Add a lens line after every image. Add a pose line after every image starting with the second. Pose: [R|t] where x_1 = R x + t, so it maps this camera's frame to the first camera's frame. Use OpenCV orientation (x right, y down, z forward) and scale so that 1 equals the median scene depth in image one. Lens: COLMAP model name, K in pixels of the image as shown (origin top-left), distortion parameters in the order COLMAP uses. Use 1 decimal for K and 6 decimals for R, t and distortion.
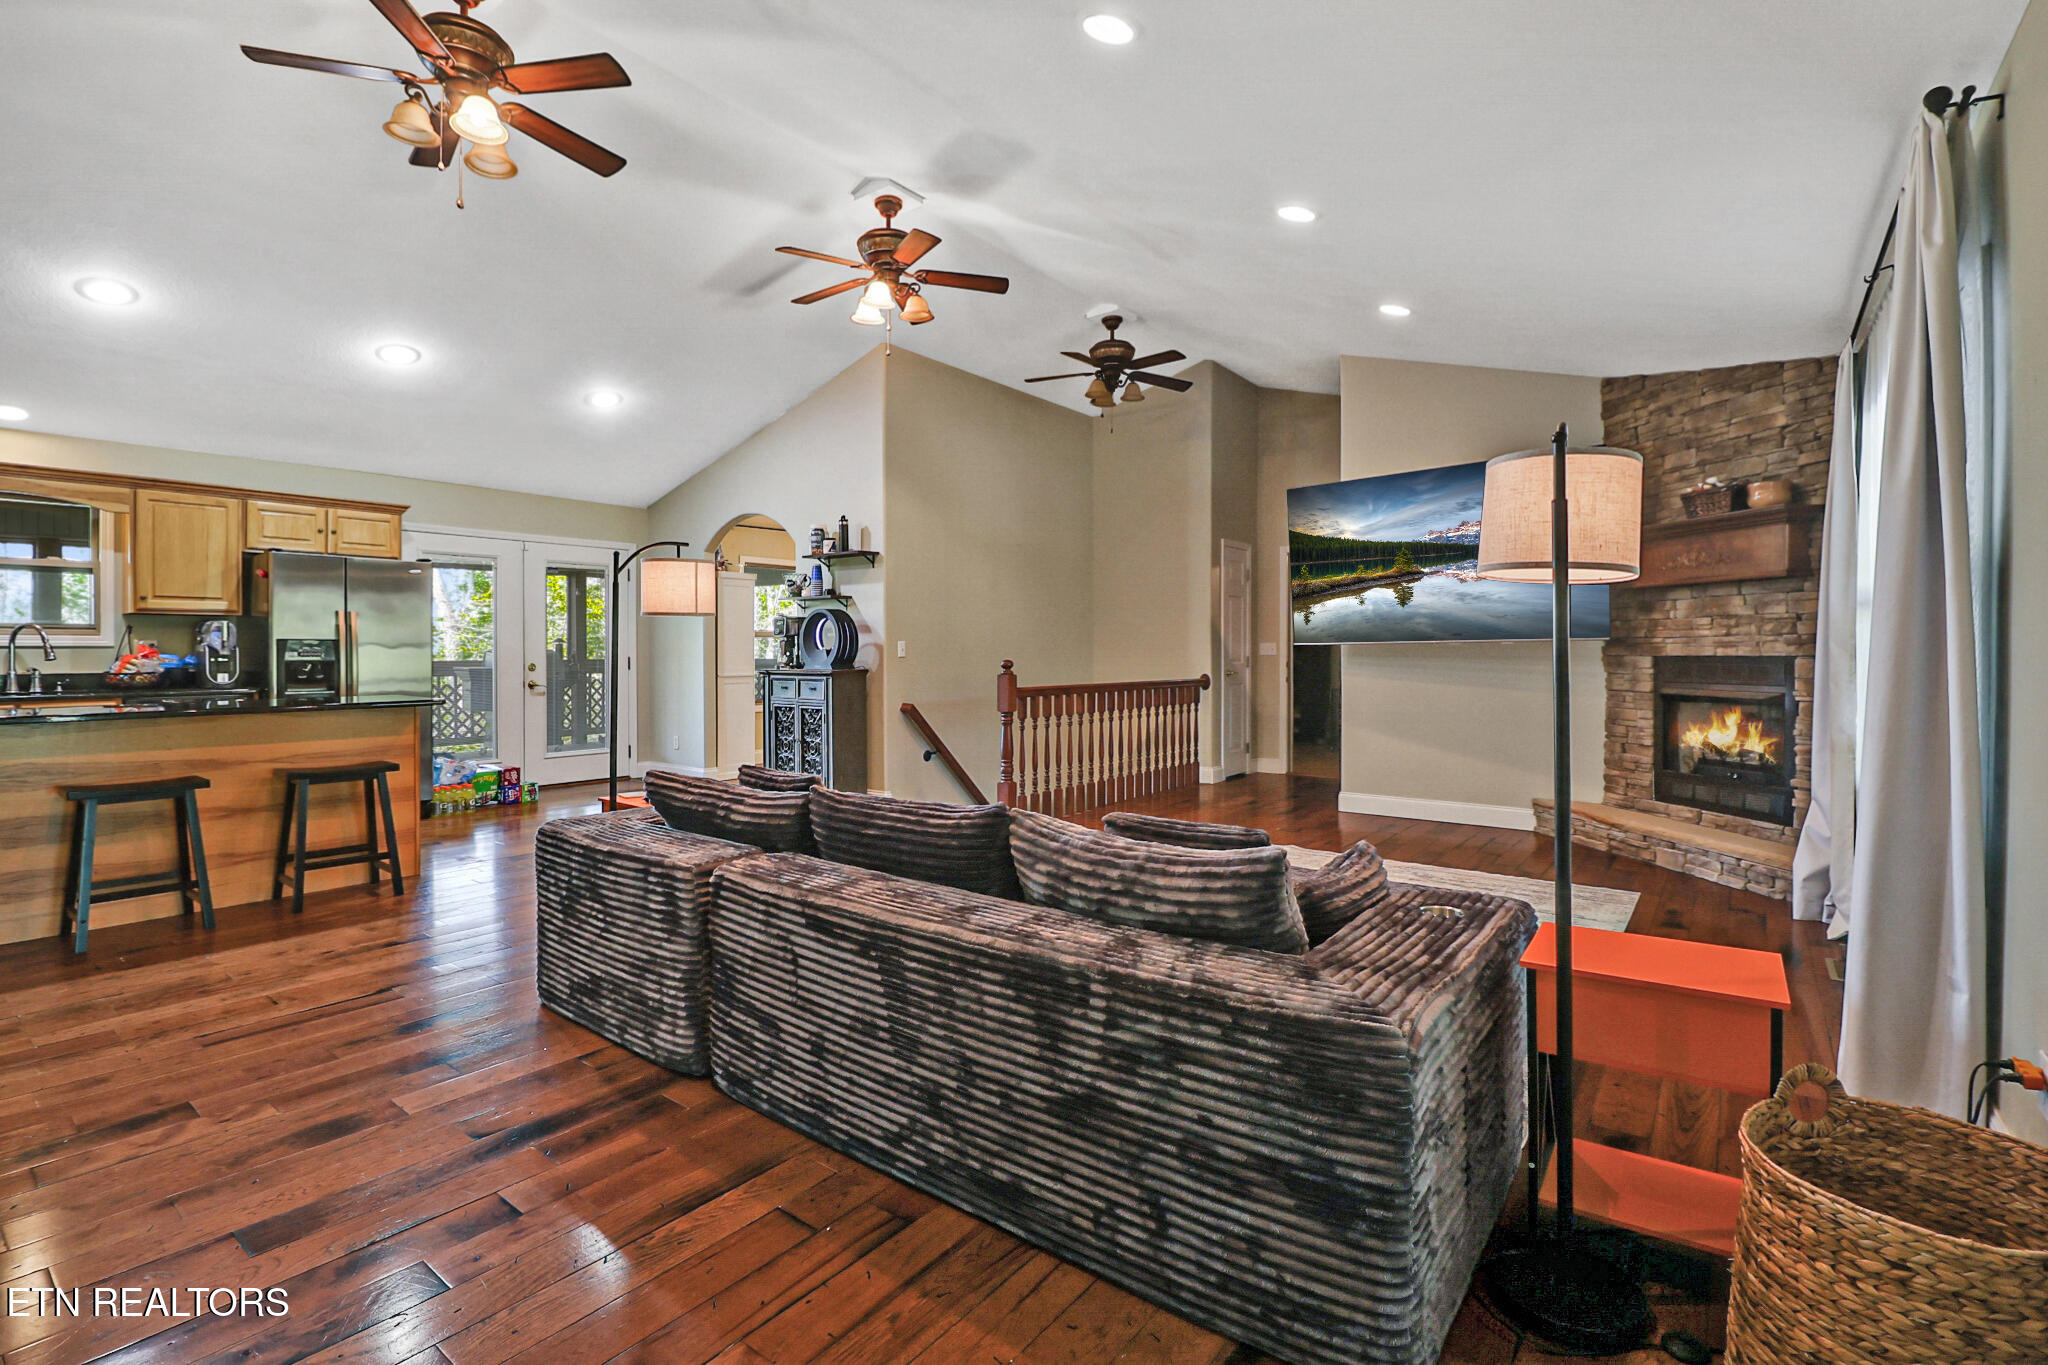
lens RADIAL K [[943.1, 0, 998.4], [0, 943.1, 647.4], [0, 0, 1]] dist [-0.002324, -0.008900]
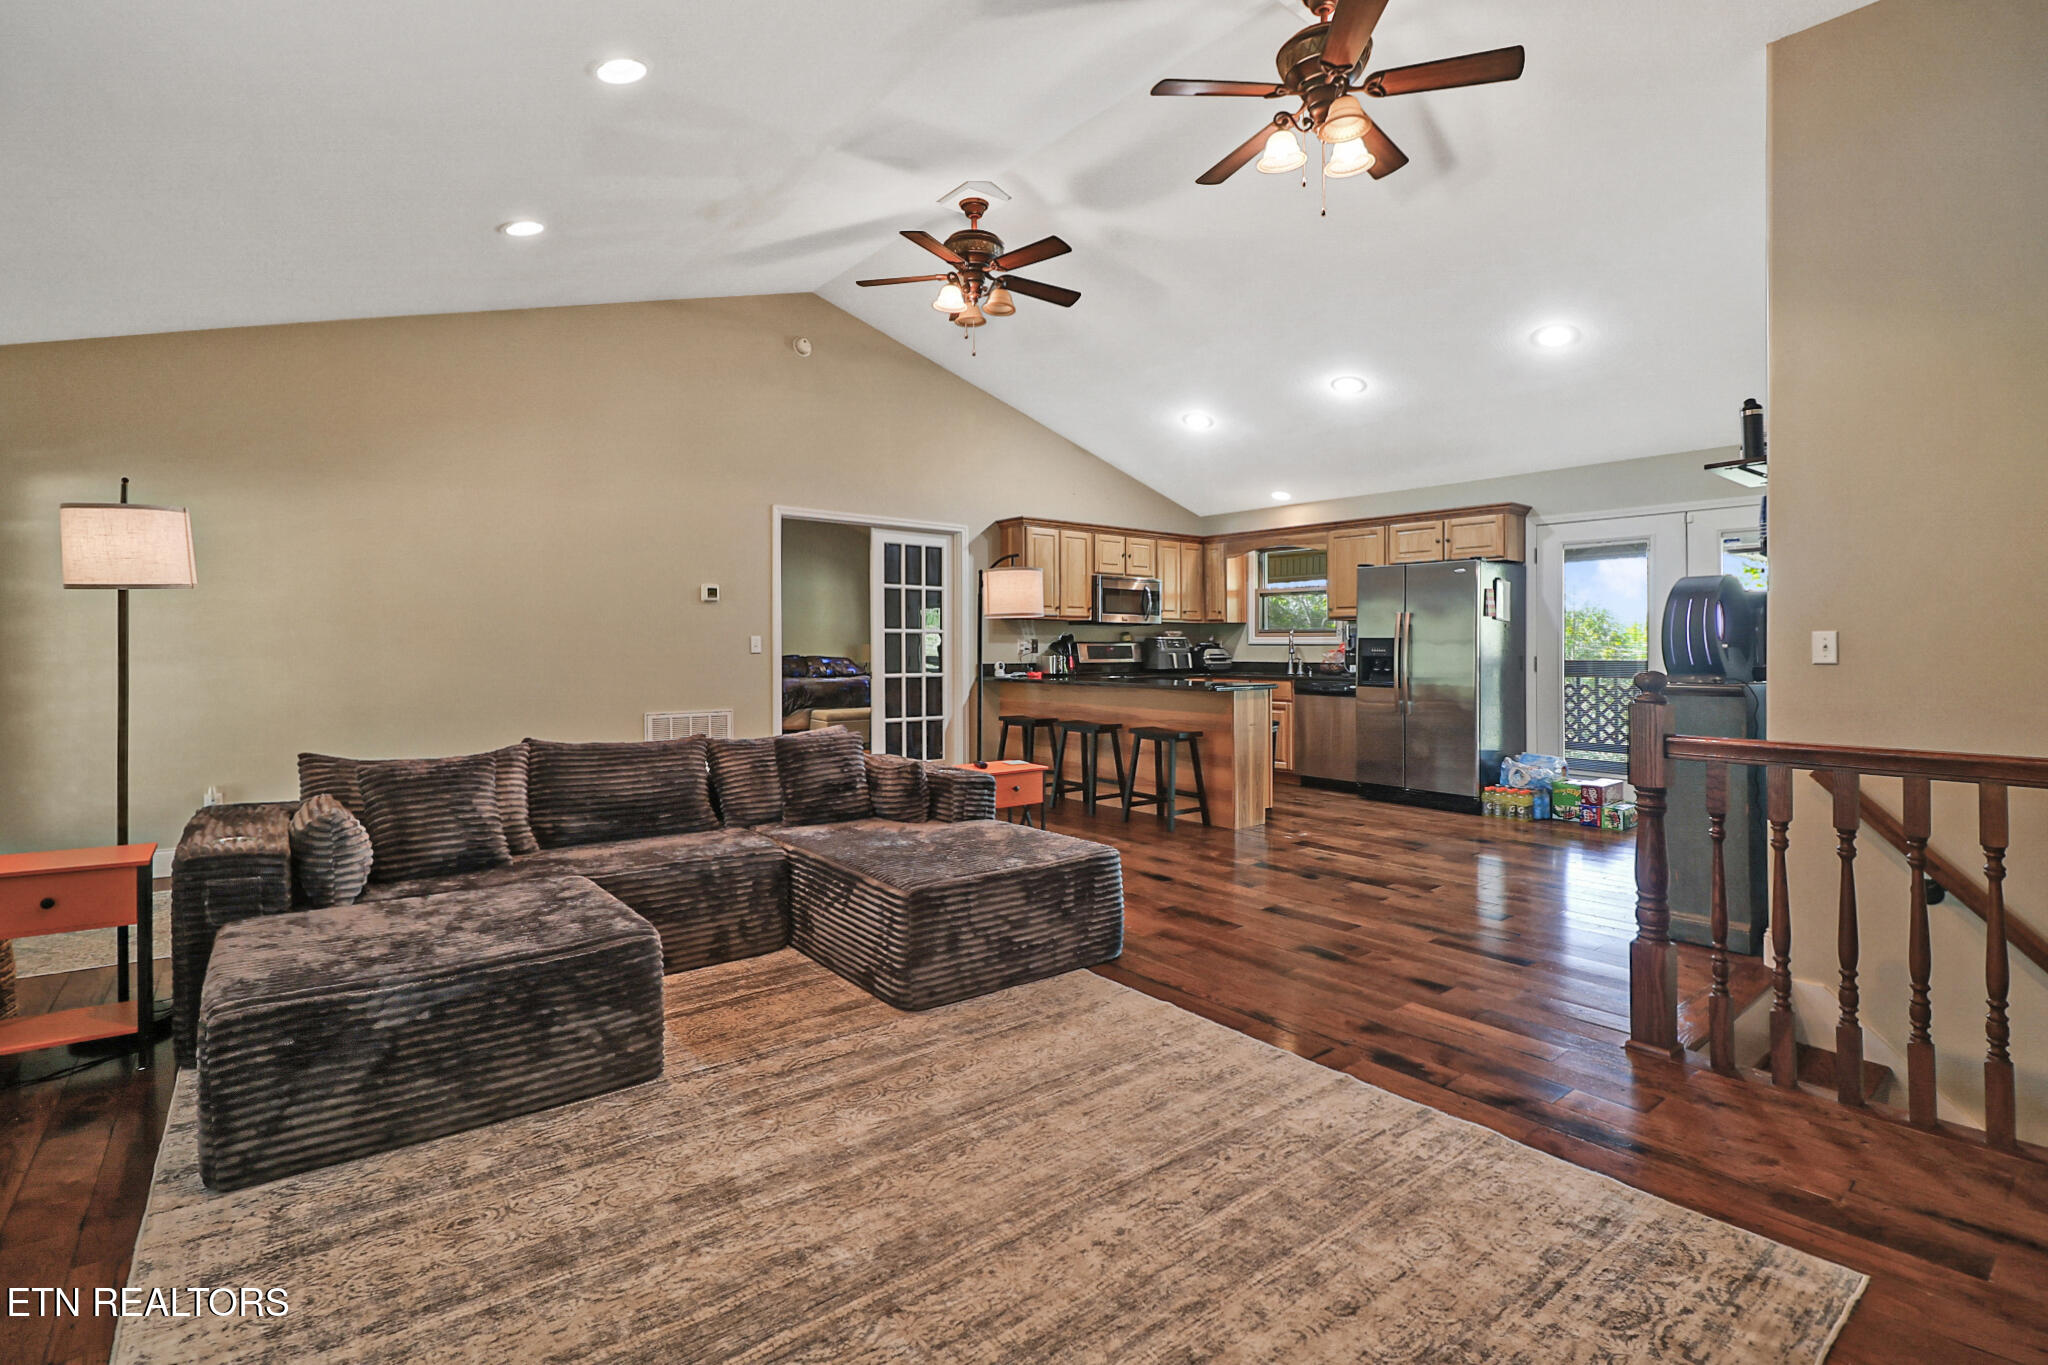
lens RADIAL K [[943.1, 0, 1006.8], [0, 943.1, 638.6], [0, 0, 1]] dist [-0.002324, -0.008900]
pose [[-0.231854, -0.009282, -0.972706, 0.598803], [-0.004384, 0.999954, -0.008497, 0.005468], [0.972741, 0.002294, -0.231884, 0.919339]]
